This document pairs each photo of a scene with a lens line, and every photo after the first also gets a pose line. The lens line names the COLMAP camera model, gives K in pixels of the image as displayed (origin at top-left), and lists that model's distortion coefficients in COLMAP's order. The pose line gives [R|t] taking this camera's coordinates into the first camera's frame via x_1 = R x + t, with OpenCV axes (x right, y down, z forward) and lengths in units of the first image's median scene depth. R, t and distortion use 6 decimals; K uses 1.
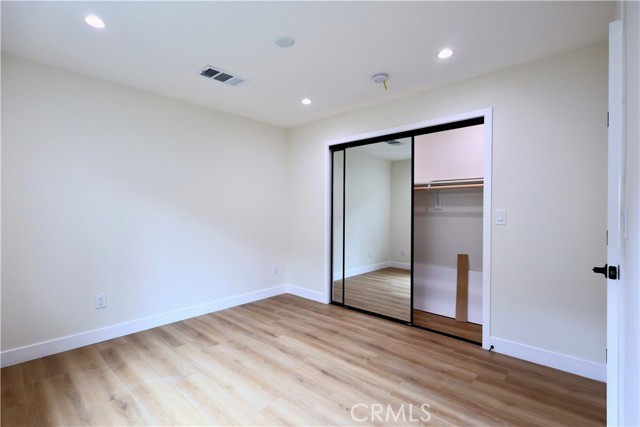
lens RADIAL K [[298.2, 0, 318.5], [0, 298.2, 212.5], [0, 0, 1]] dist [-0.000020, 0.000971]
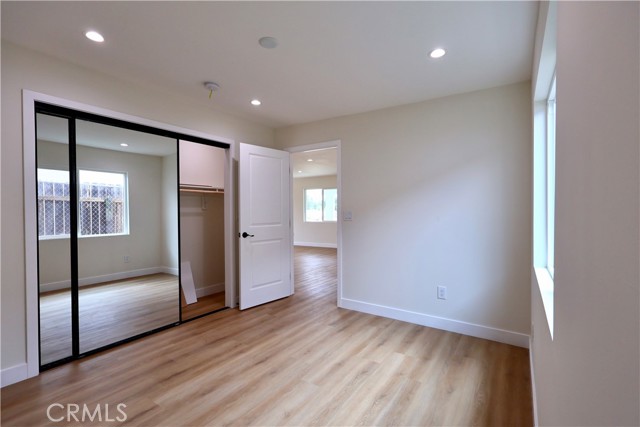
lens RADIAL K [[303.4, 0, 316.8], [0, 303.4, 210.0], [0, 0, 1]] dist [-0.001579, 0.000154]
pose [[-0.155392, -0.001294, 0.987852, -0.889478], [0.009465, 0.999951, 0.002799, -0.011030], [-0.987808, 0.009785, -0.155372, 0.786579]]
